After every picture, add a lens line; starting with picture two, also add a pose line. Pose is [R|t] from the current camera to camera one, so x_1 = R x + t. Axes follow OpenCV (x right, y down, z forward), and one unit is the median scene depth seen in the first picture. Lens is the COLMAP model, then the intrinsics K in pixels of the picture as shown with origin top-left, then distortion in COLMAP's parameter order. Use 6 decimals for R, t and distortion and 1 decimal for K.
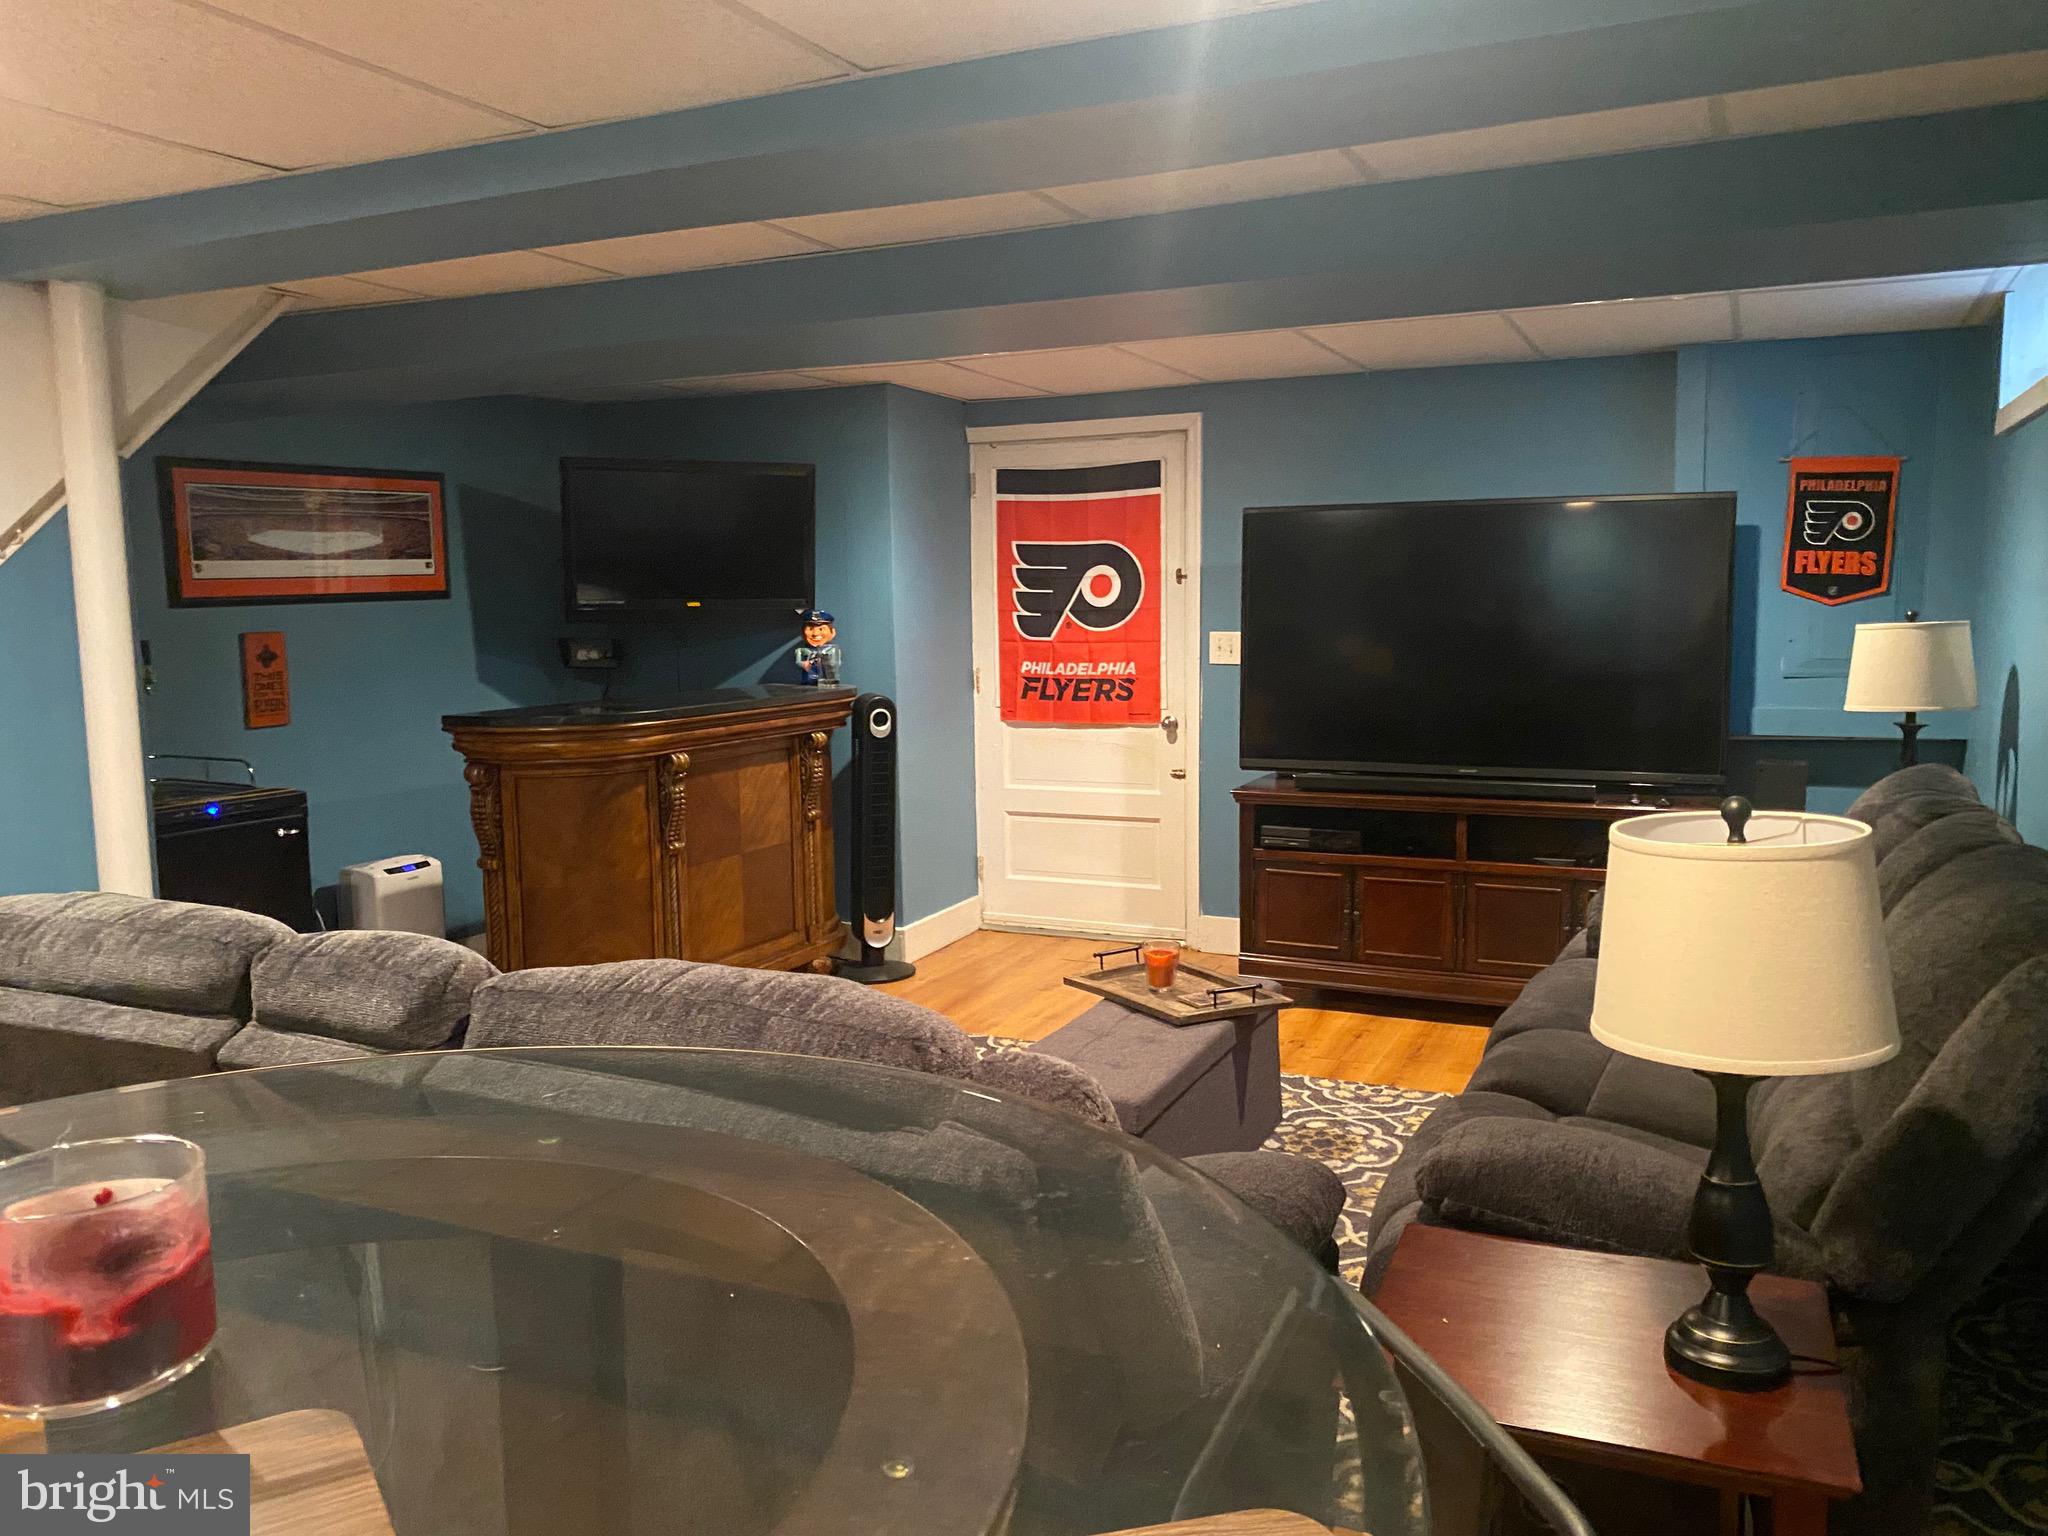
lens RADIAL K [[1557.8, 0, 1027.4], [0, 1557.8, 778.0], [0, 0, 1]] dist [0.047403, -0.054612]
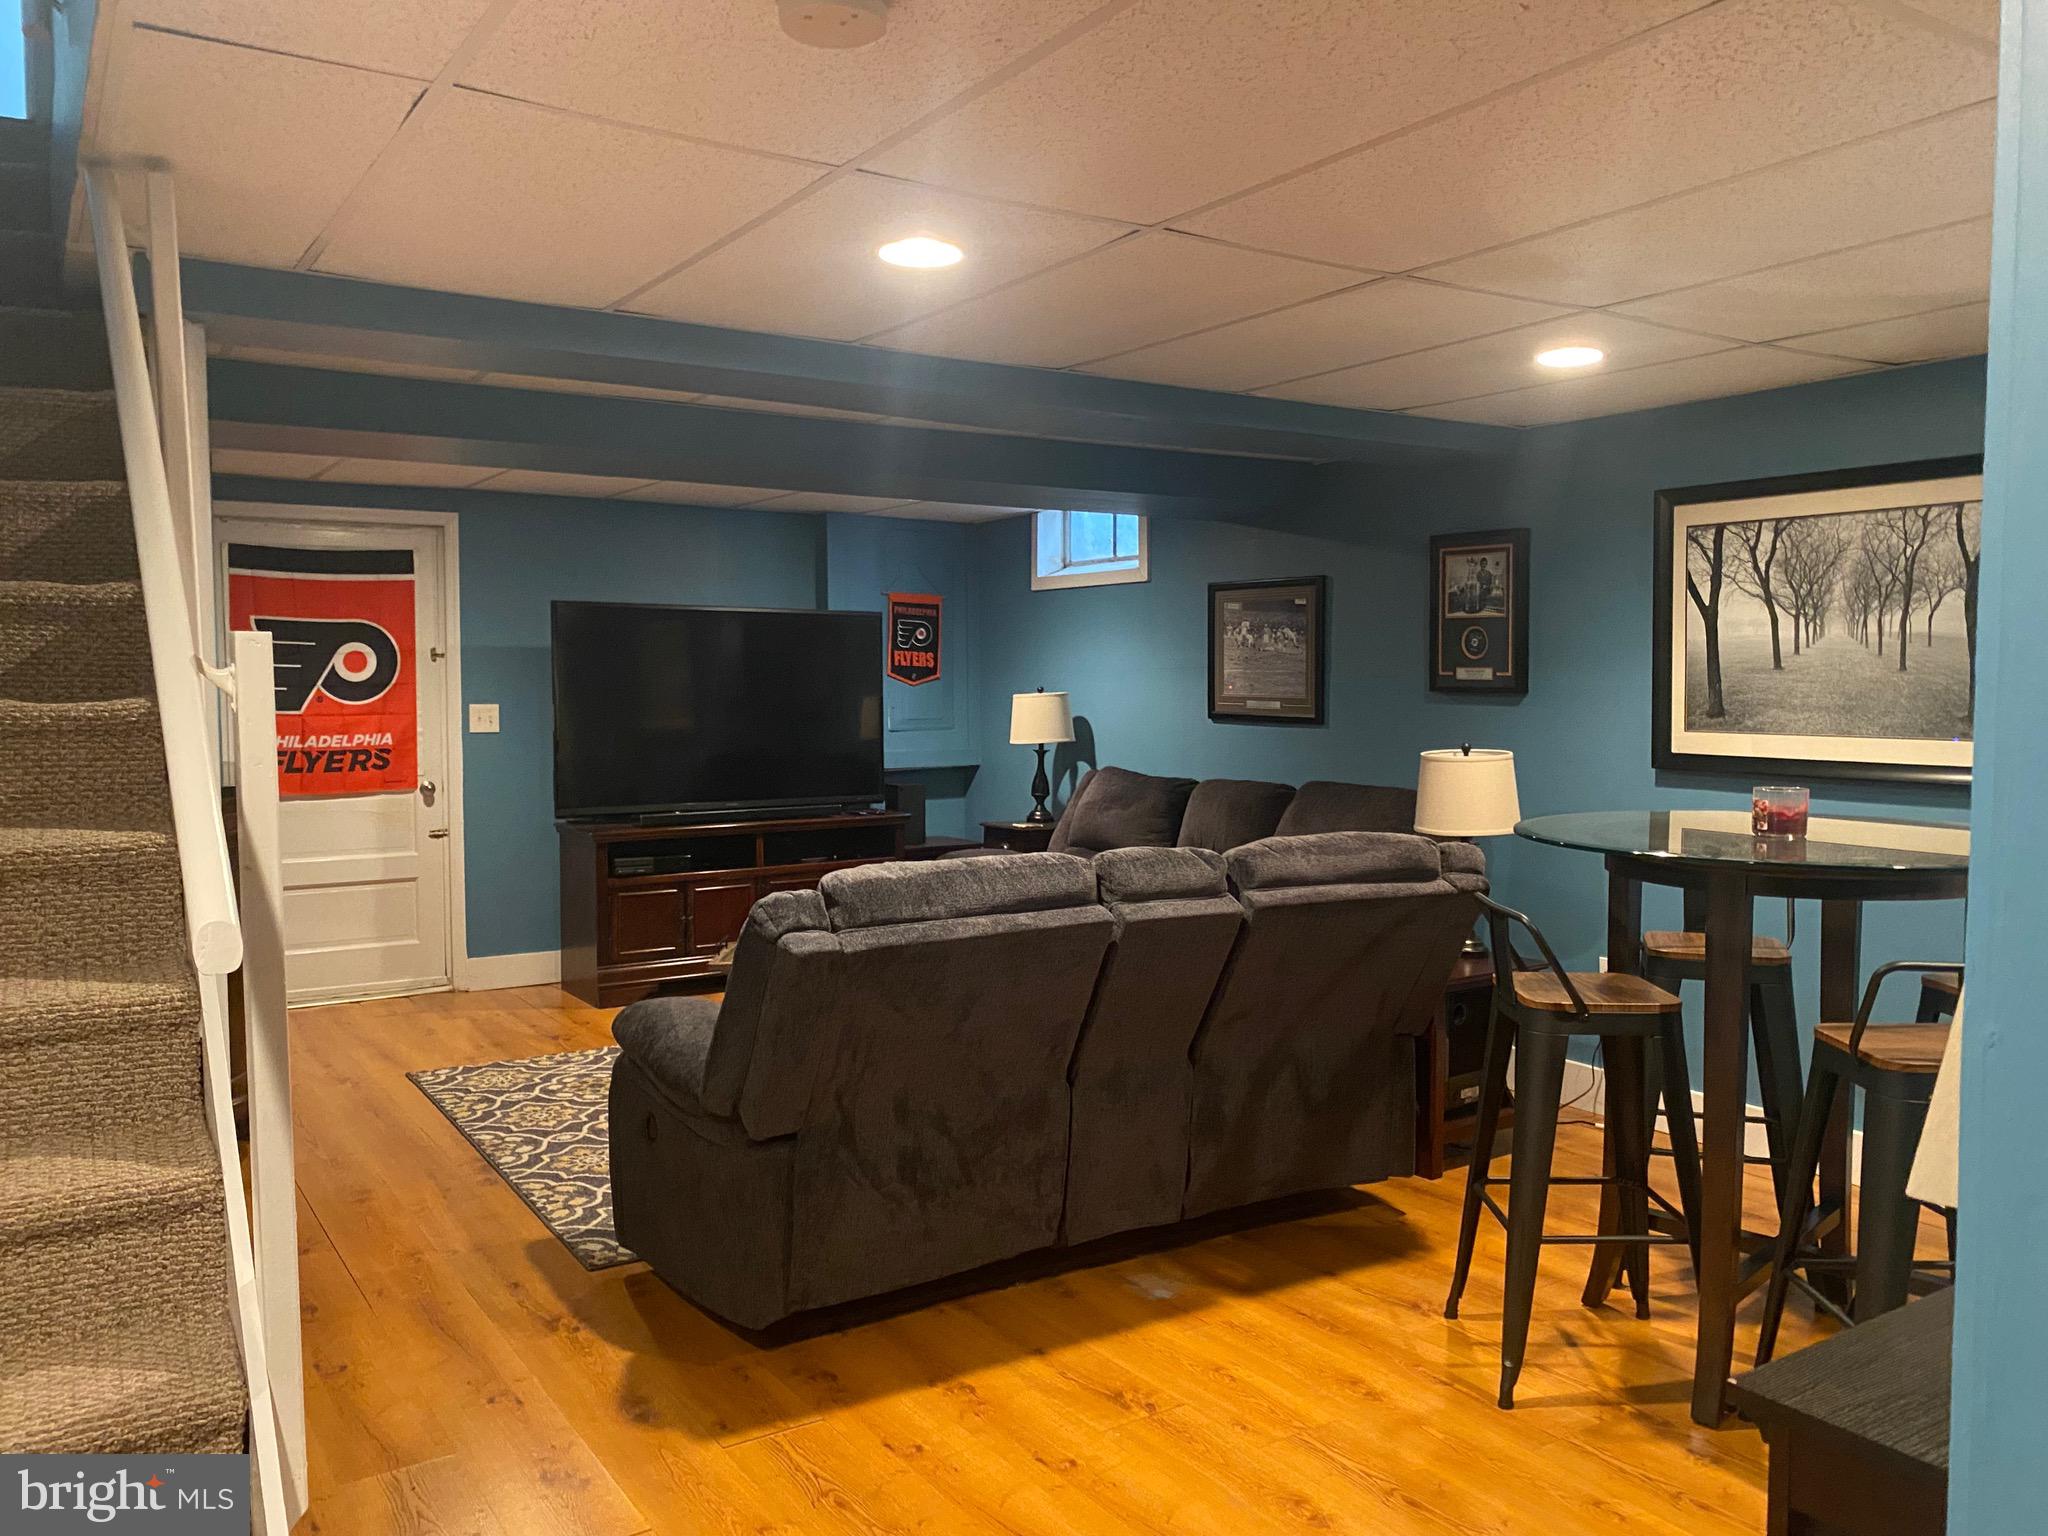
lens RADIAL K [[1557.8, 0, 1029.9], [0, 1557.8, 768.3], [0, 0, 1]] dist [0.047403, -0.054612]
pose [[0.523250, -0.033028, 0.851539, -0.625500], [0.095430, 0.995234, -0.020038, 0.013475], [-0.846819, 0.091748, 0.523908, 0.063739]]
